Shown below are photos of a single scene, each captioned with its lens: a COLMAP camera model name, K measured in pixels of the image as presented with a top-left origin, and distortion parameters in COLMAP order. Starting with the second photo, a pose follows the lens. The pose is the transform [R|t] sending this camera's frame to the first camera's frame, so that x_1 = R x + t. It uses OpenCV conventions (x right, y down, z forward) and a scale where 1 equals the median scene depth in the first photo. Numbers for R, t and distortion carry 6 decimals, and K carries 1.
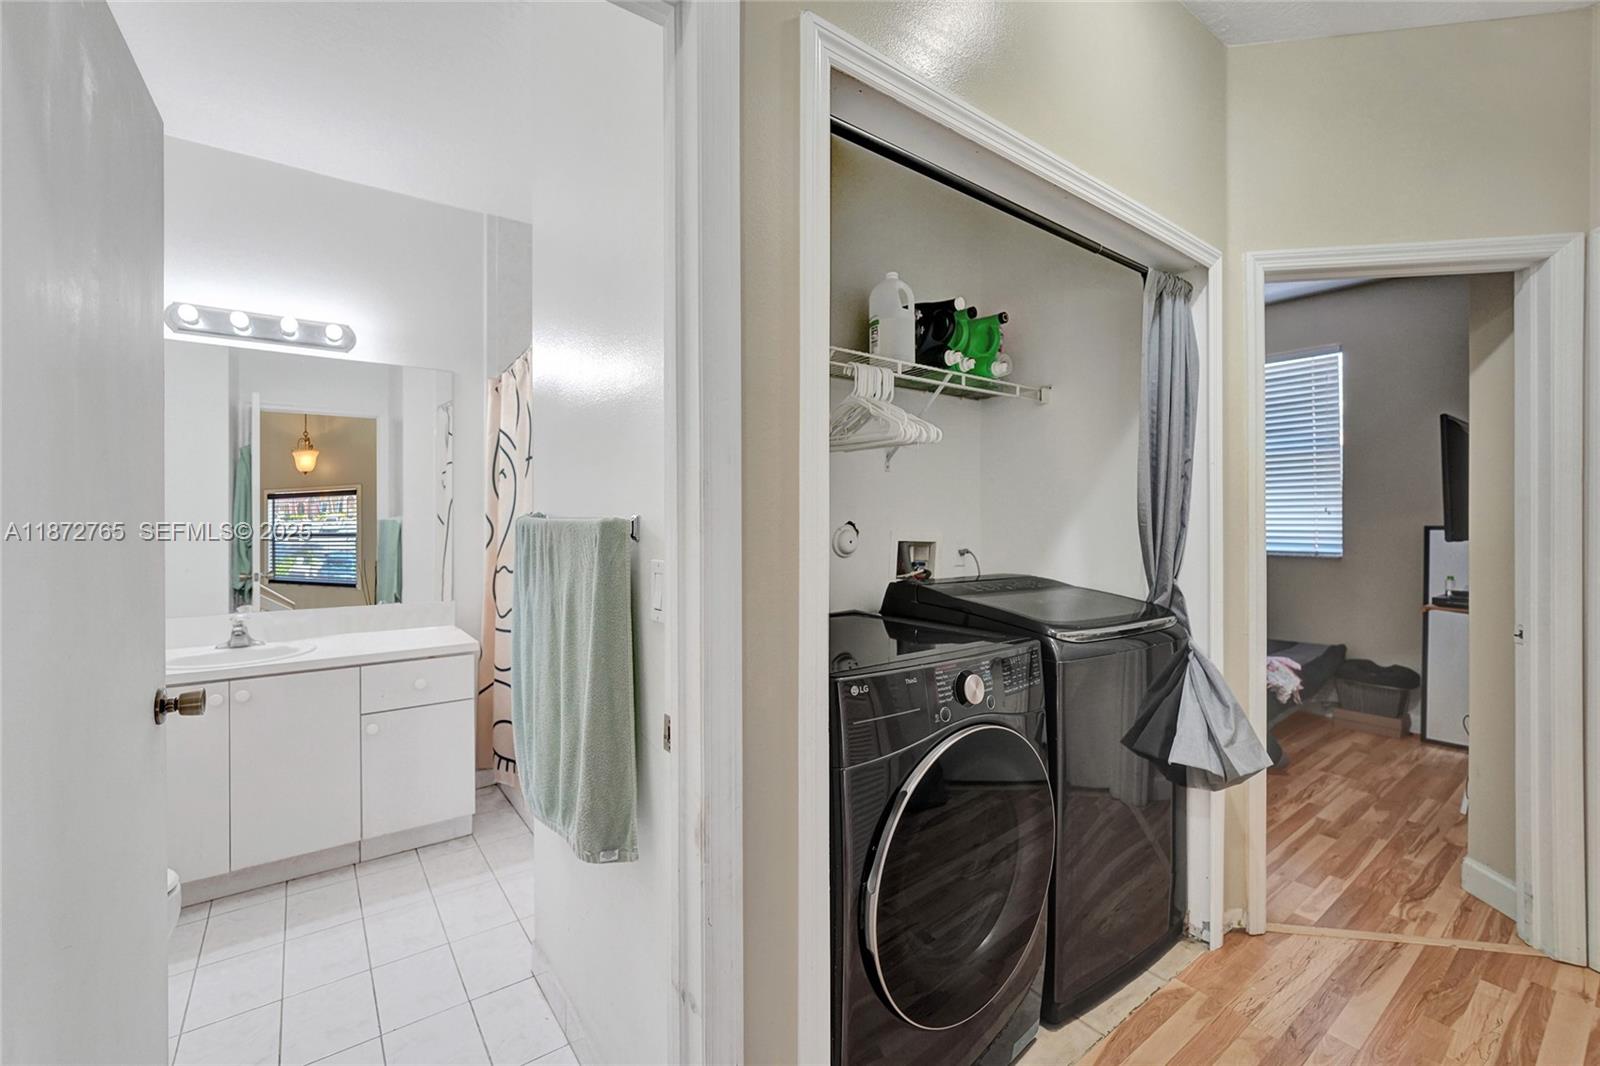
lens RADIAL K [[655.9, 0, 780.3], [0, 655.9, 510.5], [0, 0, 1]] dist [-0.001361, -0.000009]
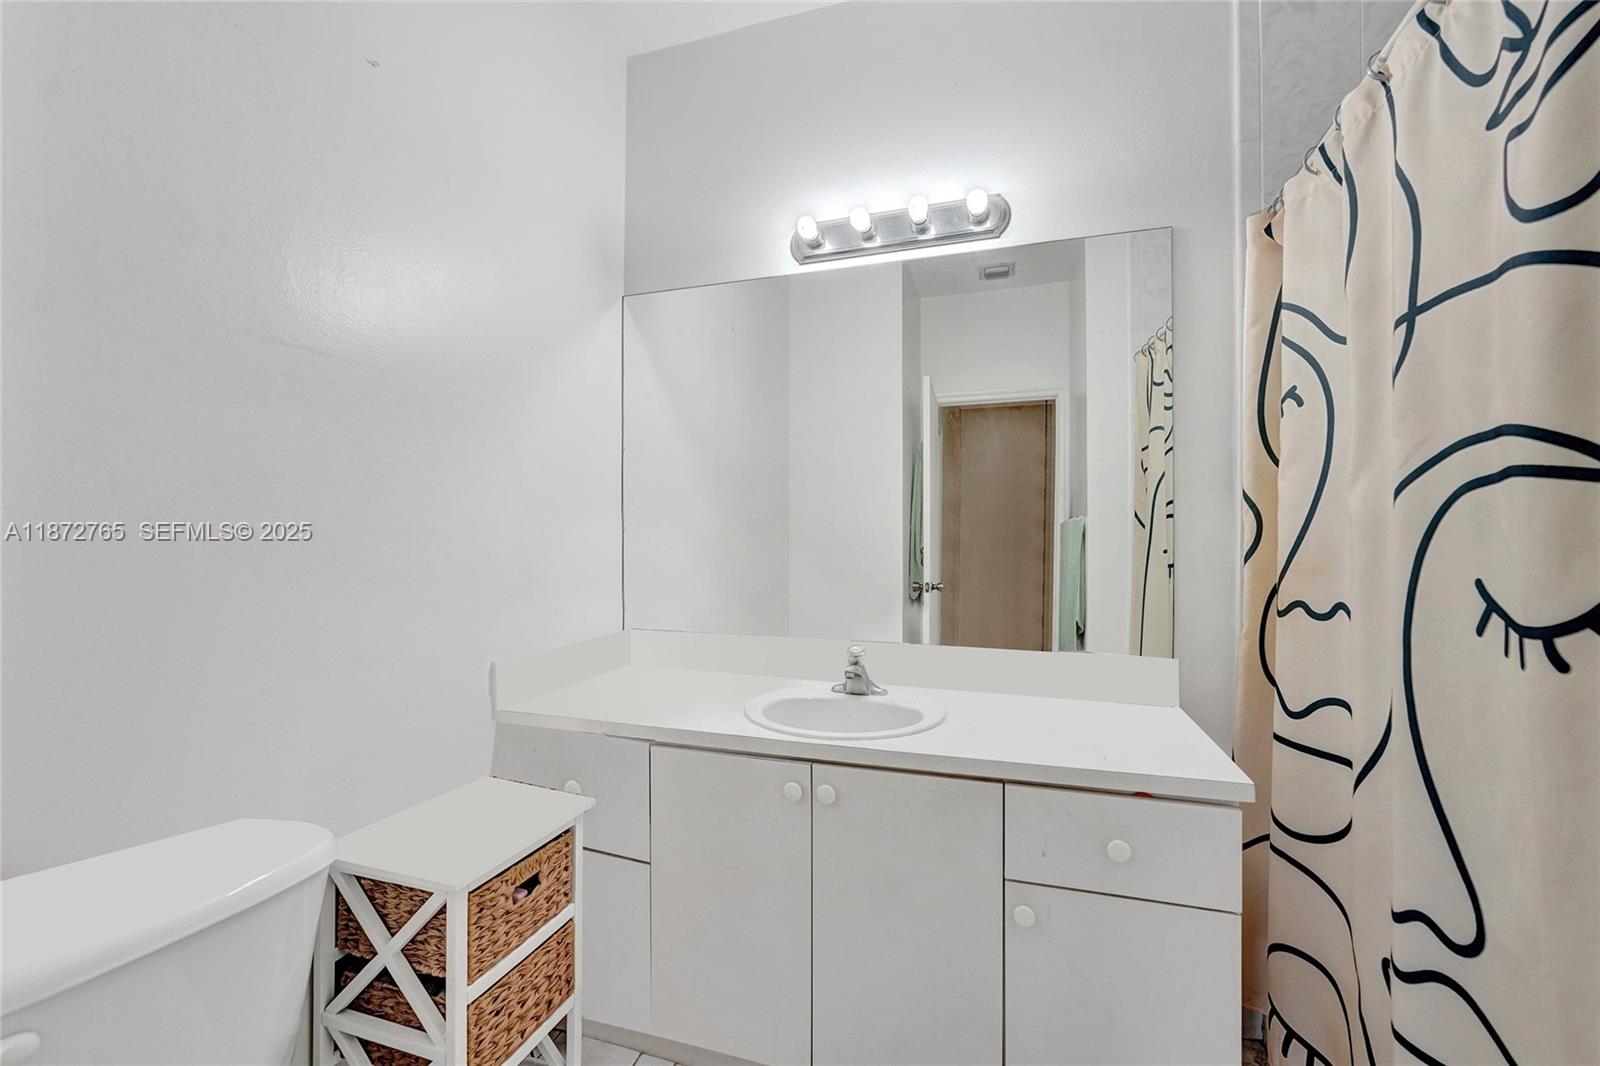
lens RADIAL K [[665.9, 0, 802.0], [0, 665.9, 546.7], [0, 0, 1]] dist [-0.002535, 0.000229]
pose [[0.599200, 0.010893, -0.800525, -0.267308], [0.008232, 0.999771, 0.019766, 0.036295], [0.800557, -0.018434, 0.598973, 0.469872]]
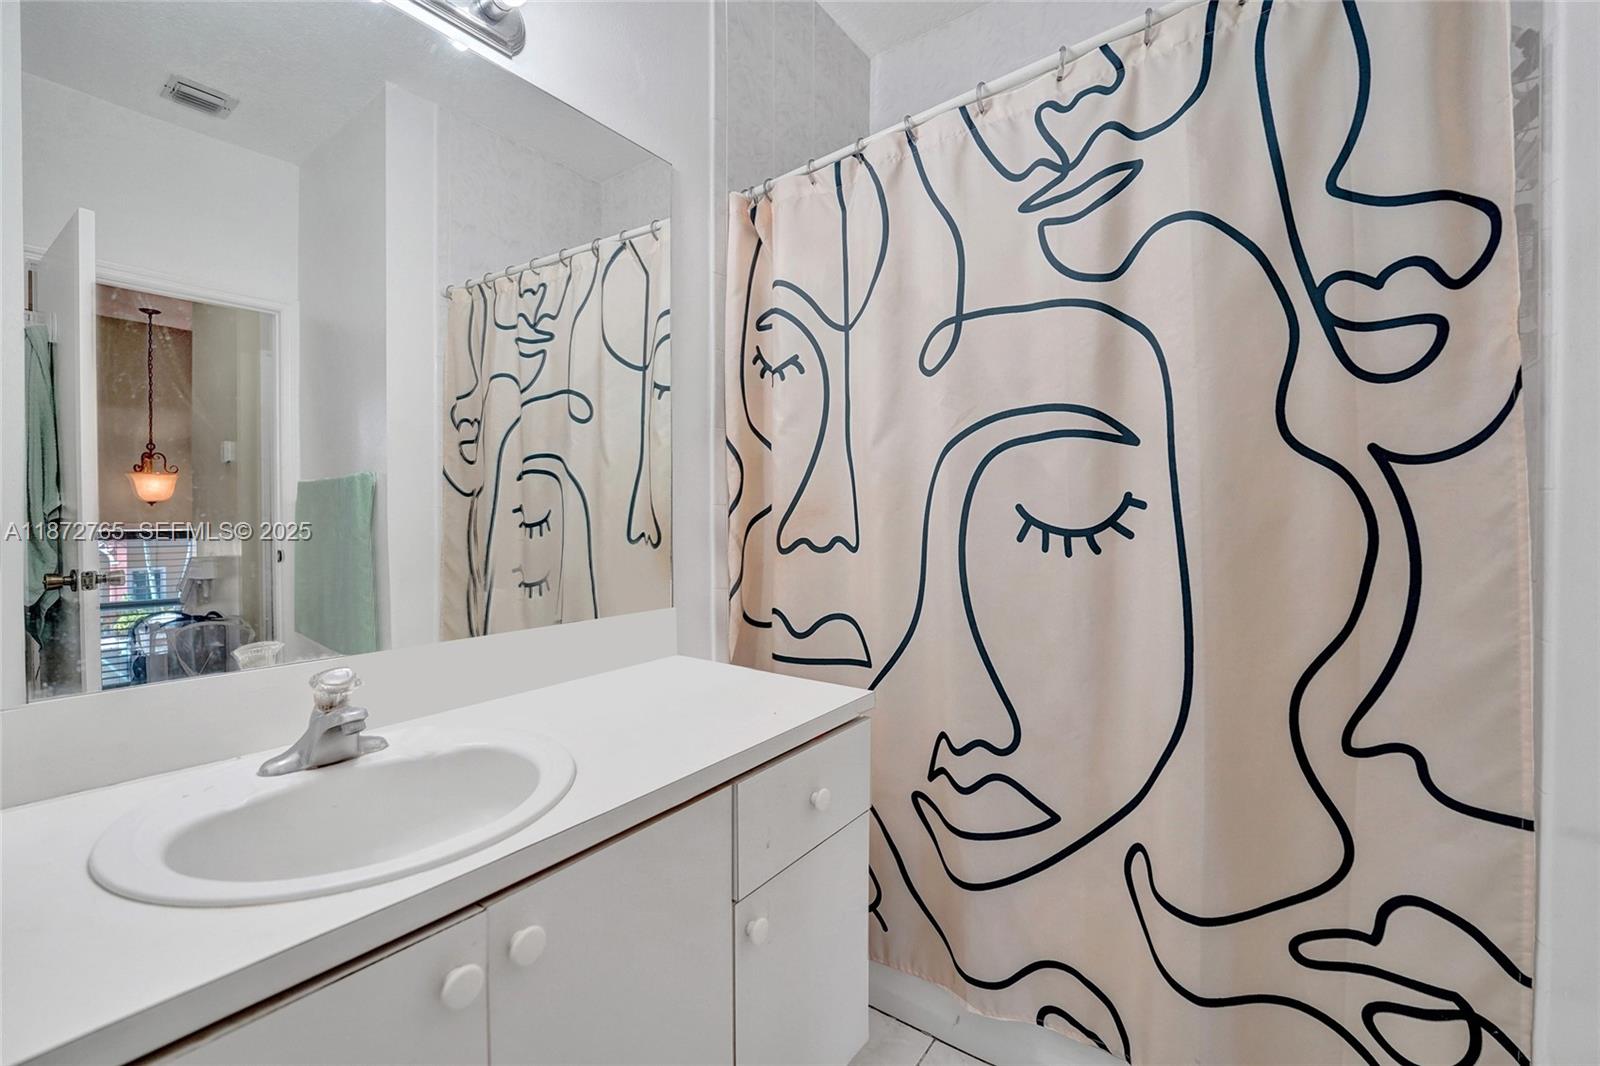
lens RADIAL K [[643.4, 0, 828.8], [0, 643.4, 532.1], [0, 0, 1]] dist [-0.023211, 0.000406]
pose [[0.948196, -0.011926, 0.317463, -0.583172], [-0.000119, 0.999282, 0.037892, 0.061088], [-0.317687, -0.035967, 0.947513, 0.514757]]
